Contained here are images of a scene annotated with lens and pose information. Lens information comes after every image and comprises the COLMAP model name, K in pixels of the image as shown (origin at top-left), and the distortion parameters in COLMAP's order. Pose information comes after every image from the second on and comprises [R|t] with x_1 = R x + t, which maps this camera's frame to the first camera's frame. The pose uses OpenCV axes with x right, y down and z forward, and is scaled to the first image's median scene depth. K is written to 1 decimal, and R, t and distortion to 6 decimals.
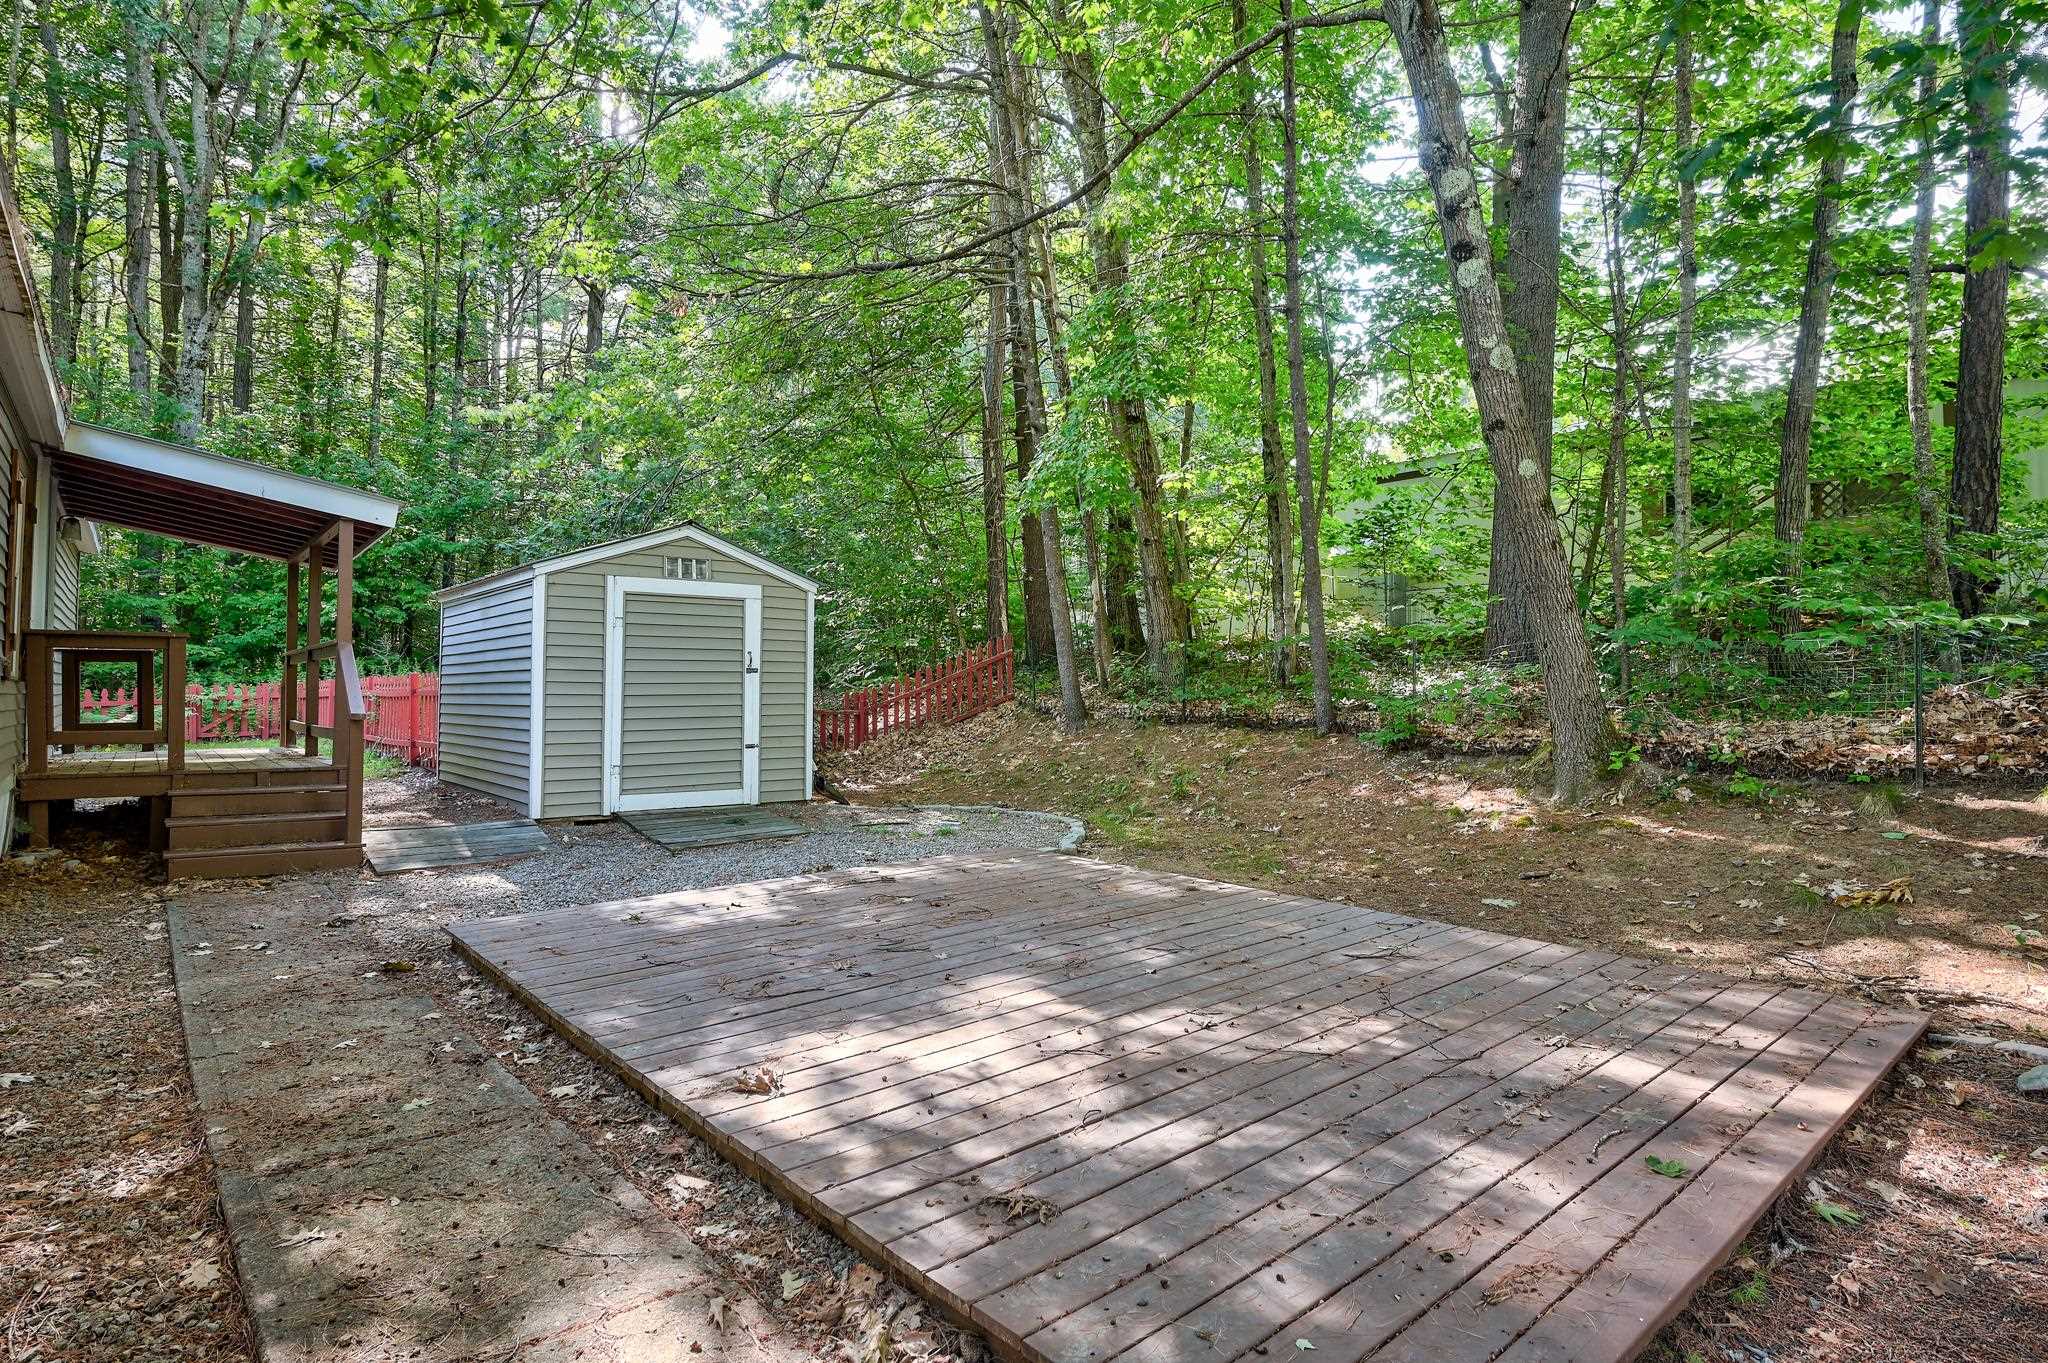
lens RADIAL K [[1060.8, 0, 1022.5], [0, 1060.8, 676.9], [0, 0, 1]] dist [-0.002166, 0.002125]
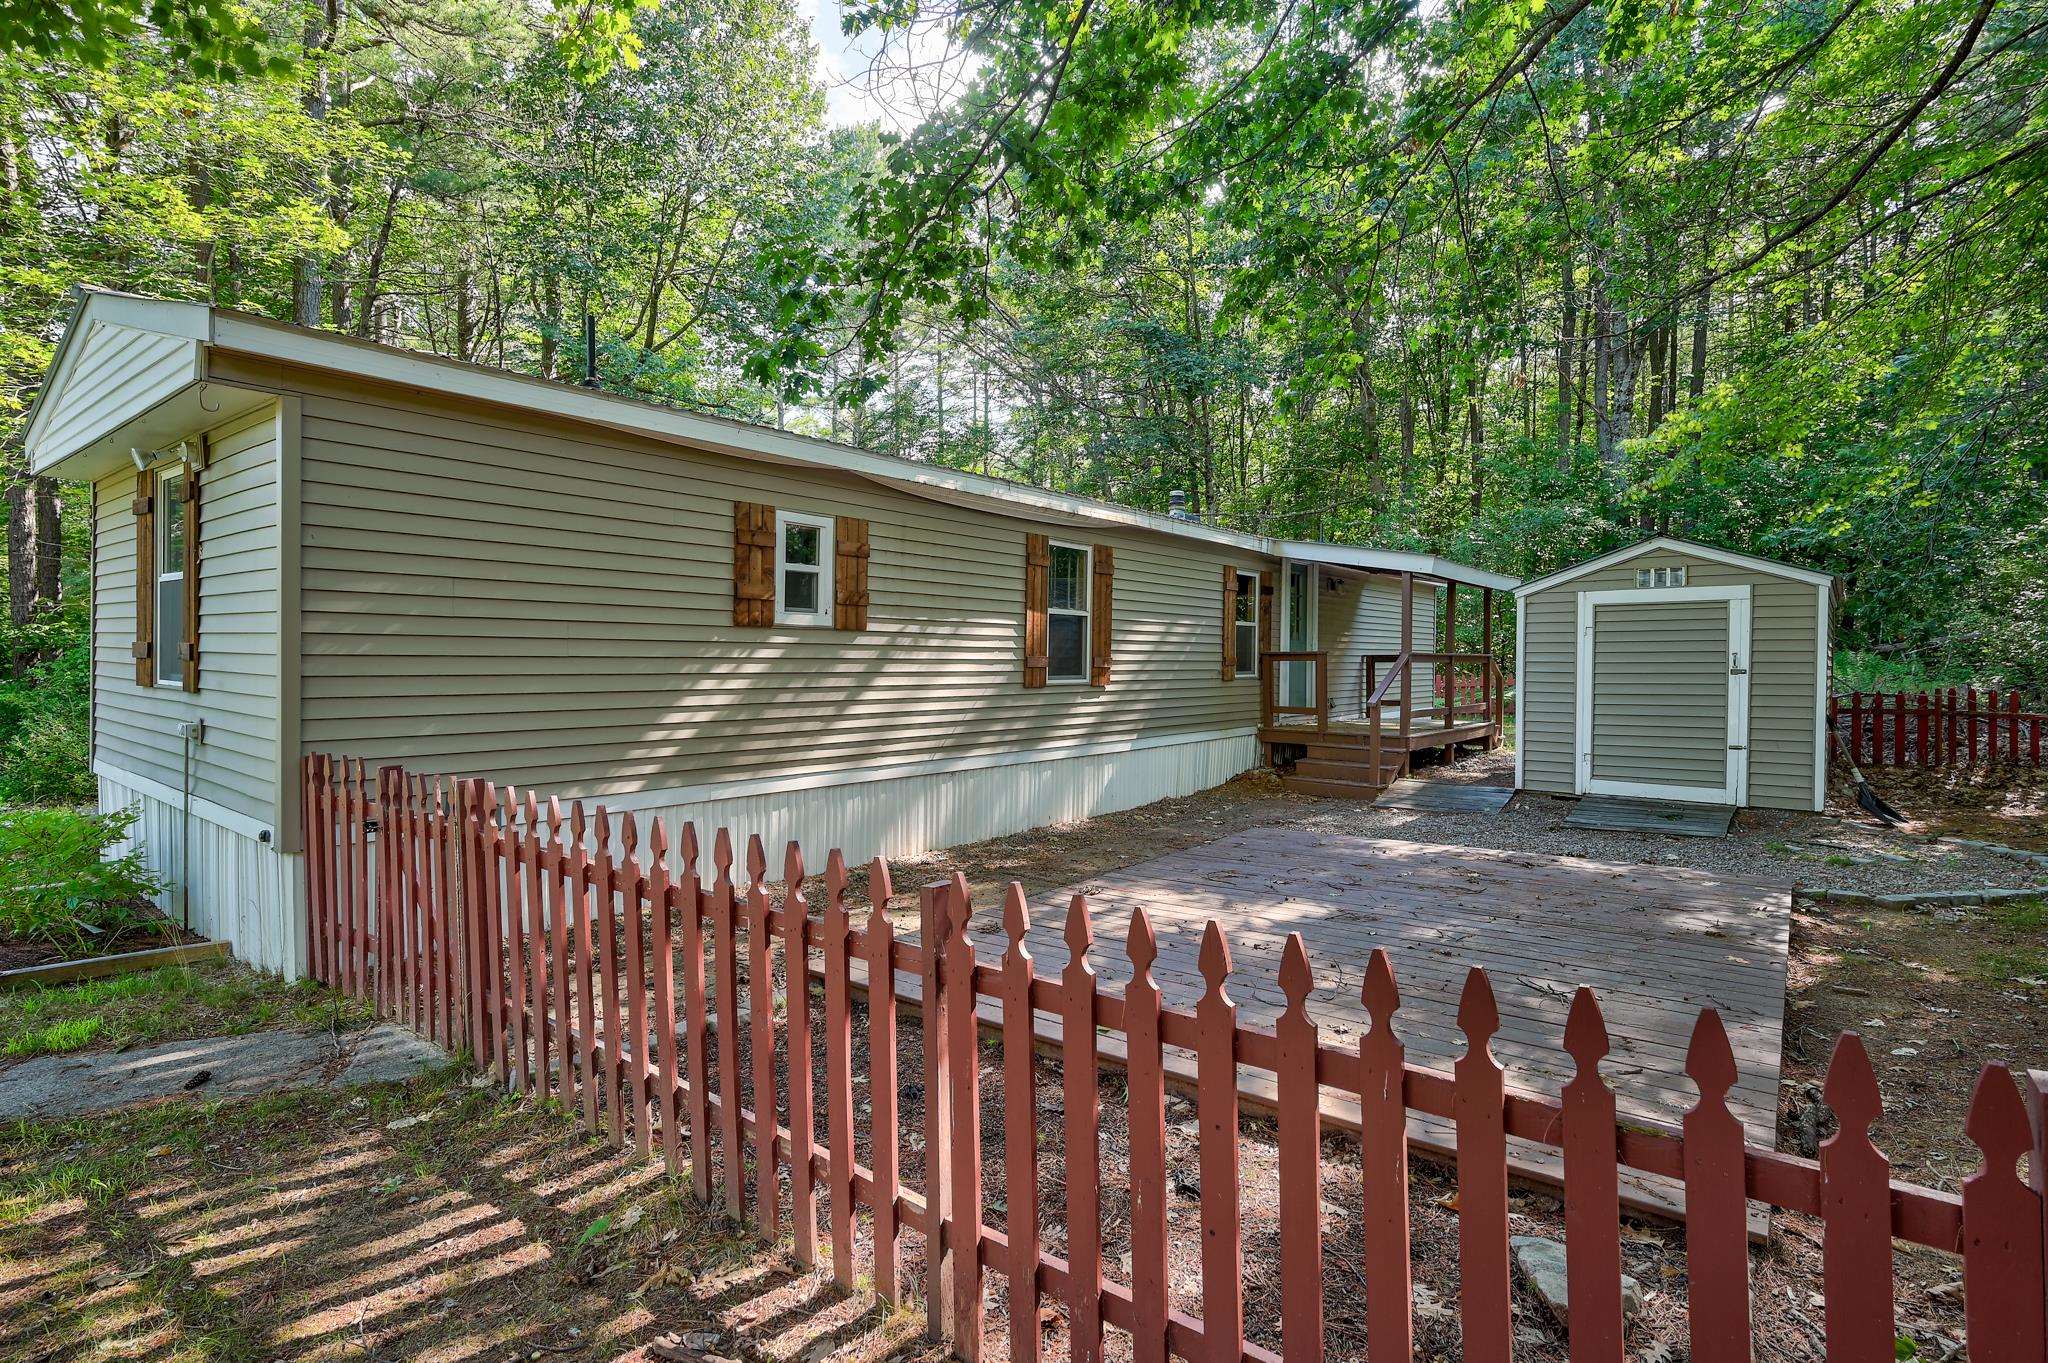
lens RADIAL K [[1035.1, 0, 1007.0], [0, 1035.1, 674.6], [0, 0, 1]] dist [0.002785, 0.000384]
pose [[0.168339, 0.014121, -0.985628, 0.587024], [0.013960, 0.999763, 0.016708, -0.029284], [0.985630, -0.016572, 0.168102, 0.162896]]
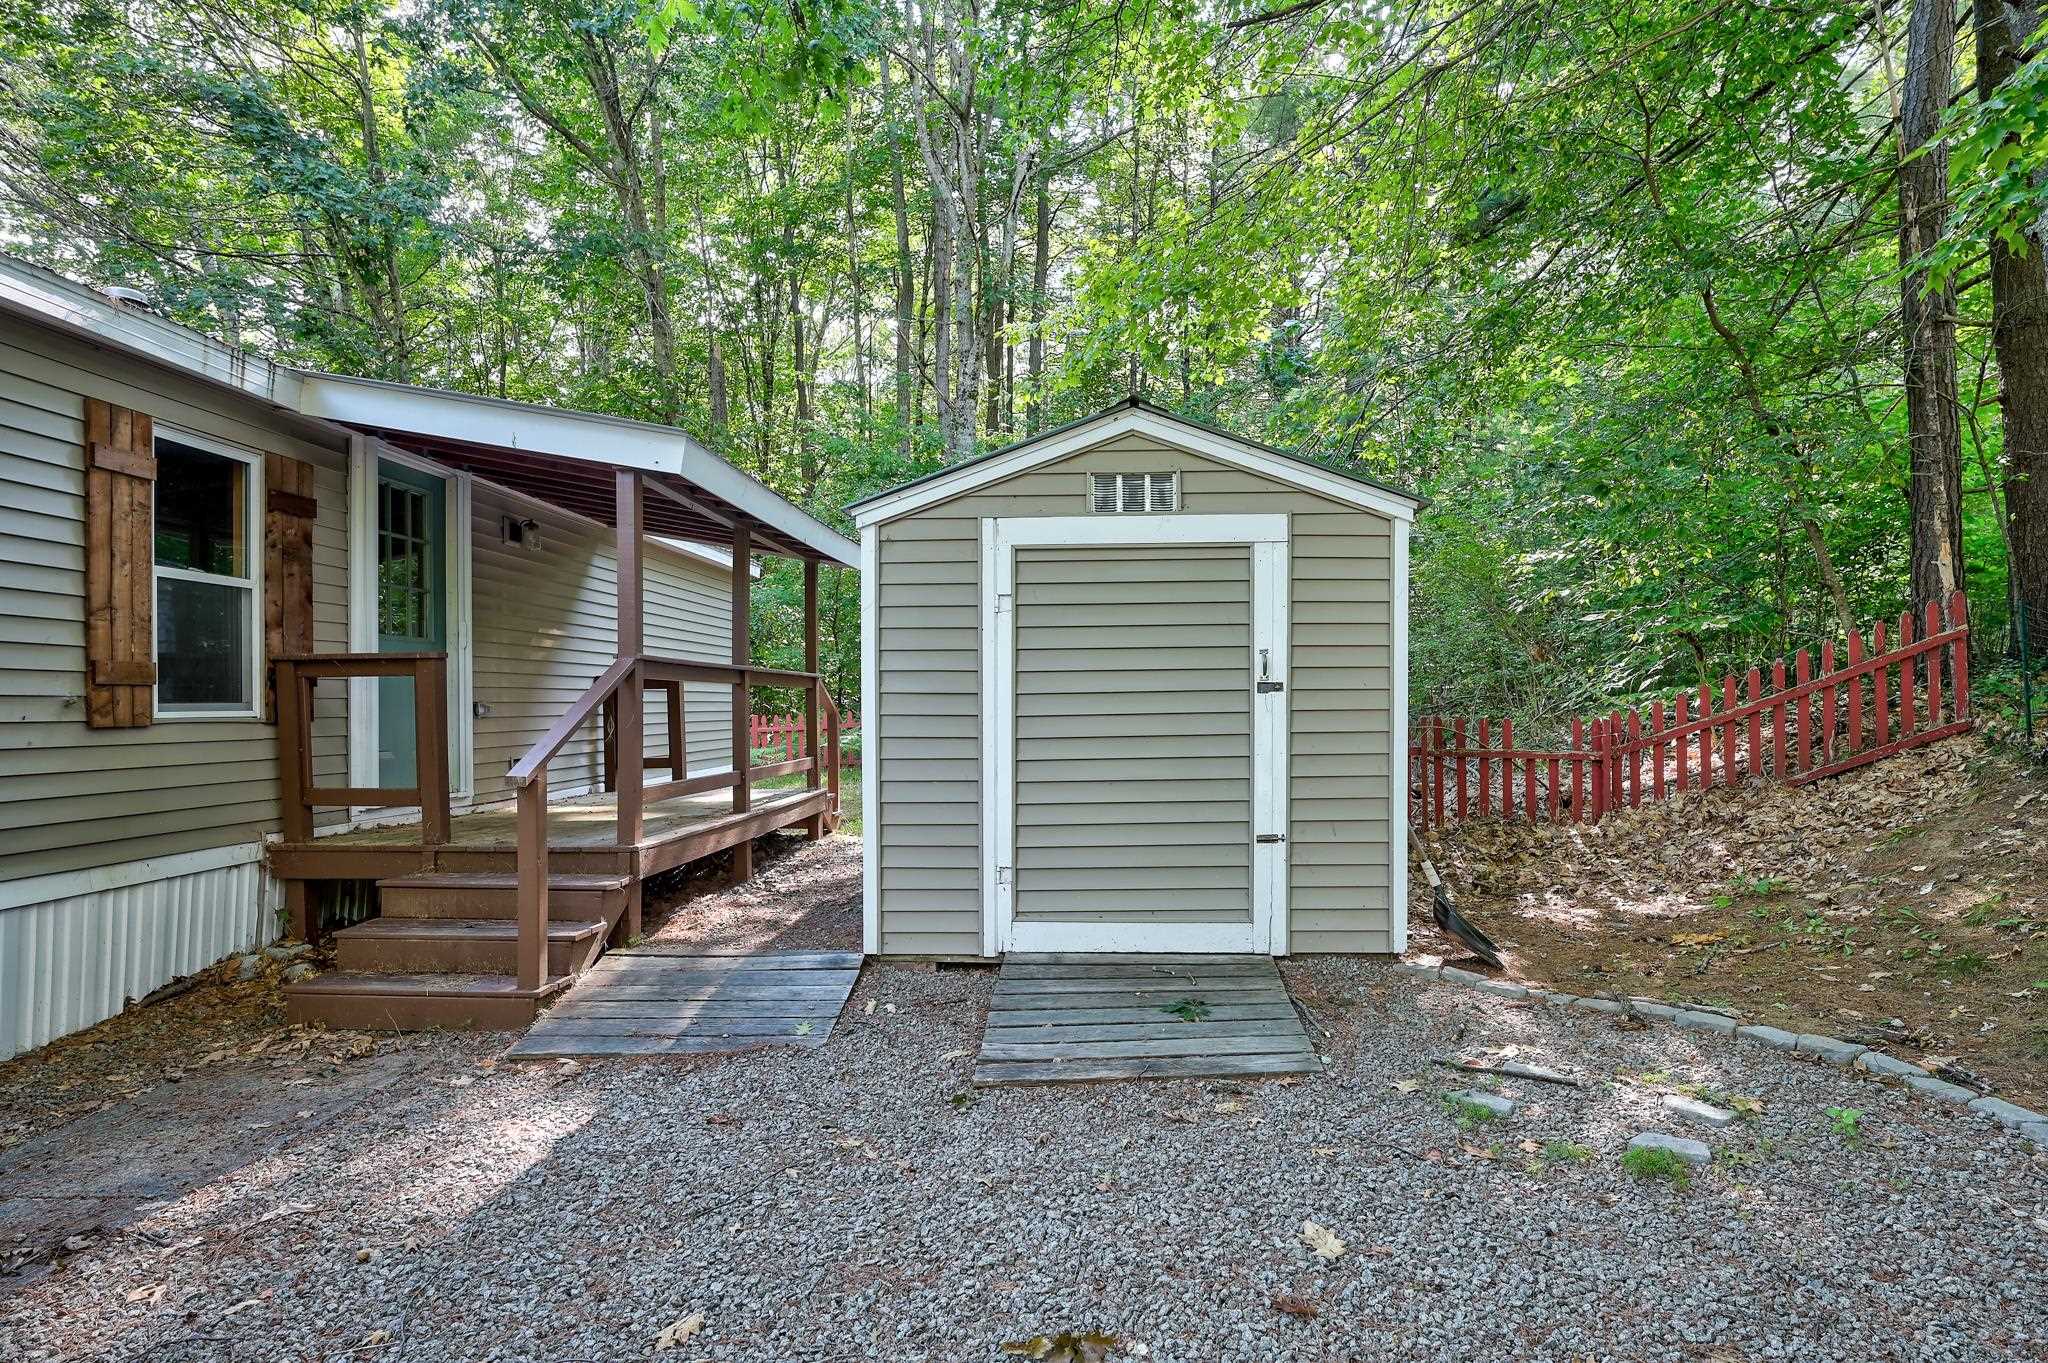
lens RADIAL K [[1060.8, 0, 1104.9], [0, 1060.8, 706.5], [0, 0, 1]] dist [-0.002166, 0.002125]
pose [[0.756634, -0.002621, -0.653833, 0.011526], [0.017408, 0.999718, 0.016137, -0.006219], [0.653607, -0.023592, 0.756466, 0.574415]]
